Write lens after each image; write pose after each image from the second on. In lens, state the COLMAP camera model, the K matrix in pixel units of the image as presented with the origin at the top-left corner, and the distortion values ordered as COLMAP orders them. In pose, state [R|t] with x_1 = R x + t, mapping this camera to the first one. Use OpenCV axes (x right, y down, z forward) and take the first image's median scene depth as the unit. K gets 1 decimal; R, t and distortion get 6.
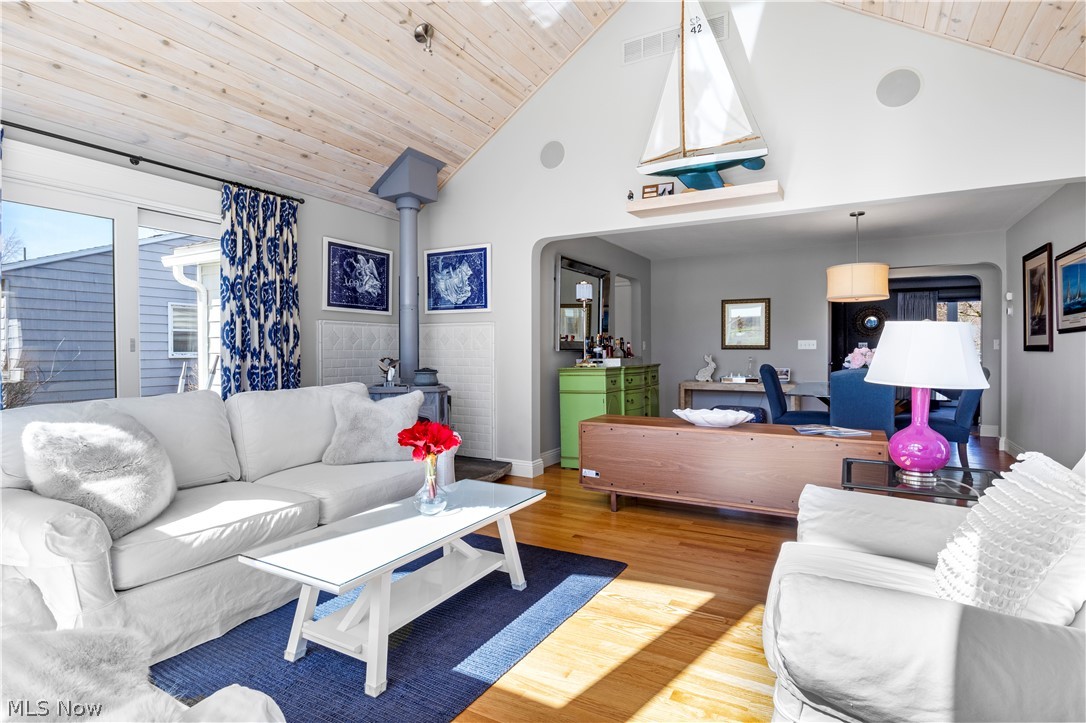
lens RADIAL K [[531.5, 0, 577.4], [0, 531.5, 354.0], [0, 0, 1]] dist [-0.000444, 0.000814]
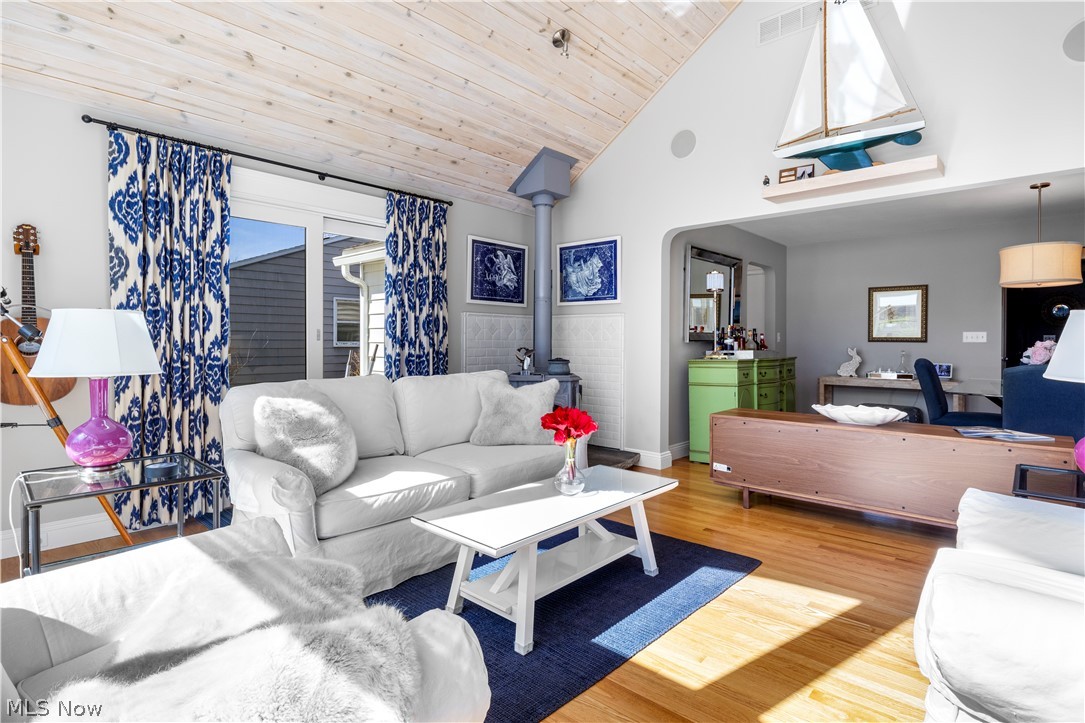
lens RADIAL K [[543.9, 0, 583.3], [0, 543.9, 343.6], [0, 0, 1]] dist [-0.002313, -0.001207]
pose [[0.976283, 0.006584, -0.216396, -0.009689], [-0.007368, 0.999969, -0.002816, 0.001536], [0.216371, 0.004343, 0.976302, -0.033907]]
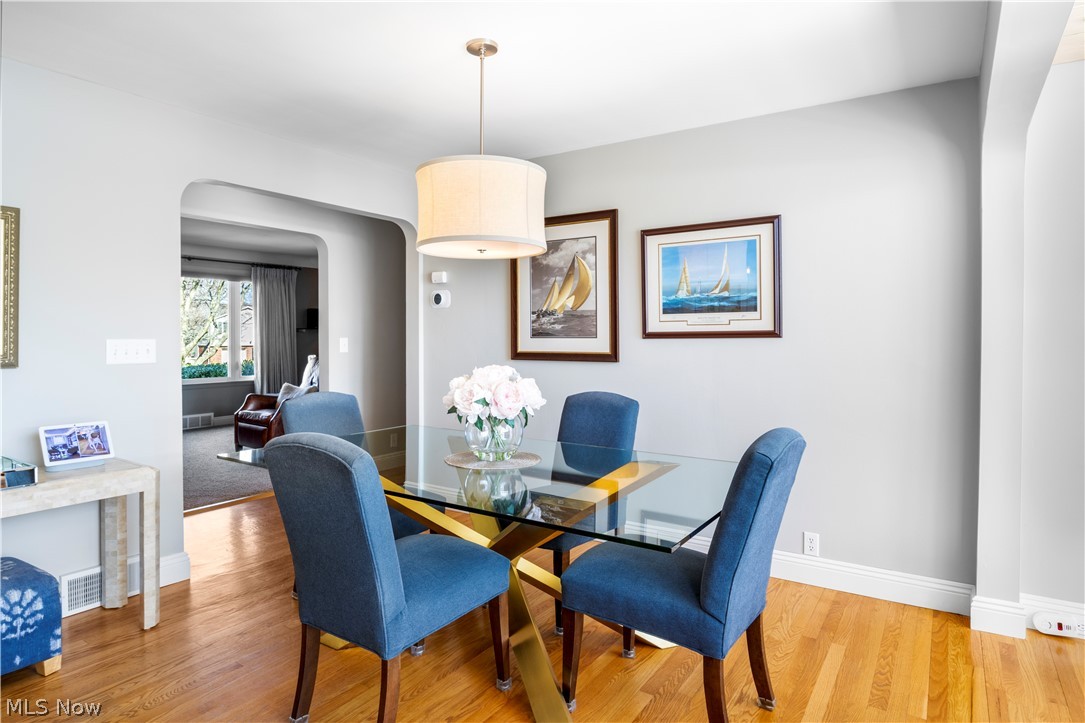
lens RADIAL K [[655.1, 0, 607.0], [0, 655.1, 337.5], [0, 0, 1]] dist [-0.000795, -0.000337]
pose [[0.121946, 0.004854, 0.992525, 0.026249], [0.006575, 0.999962, -0.005698, -0.048501], [-0.992515, 0.007220, 0.121909, 1.323860]]
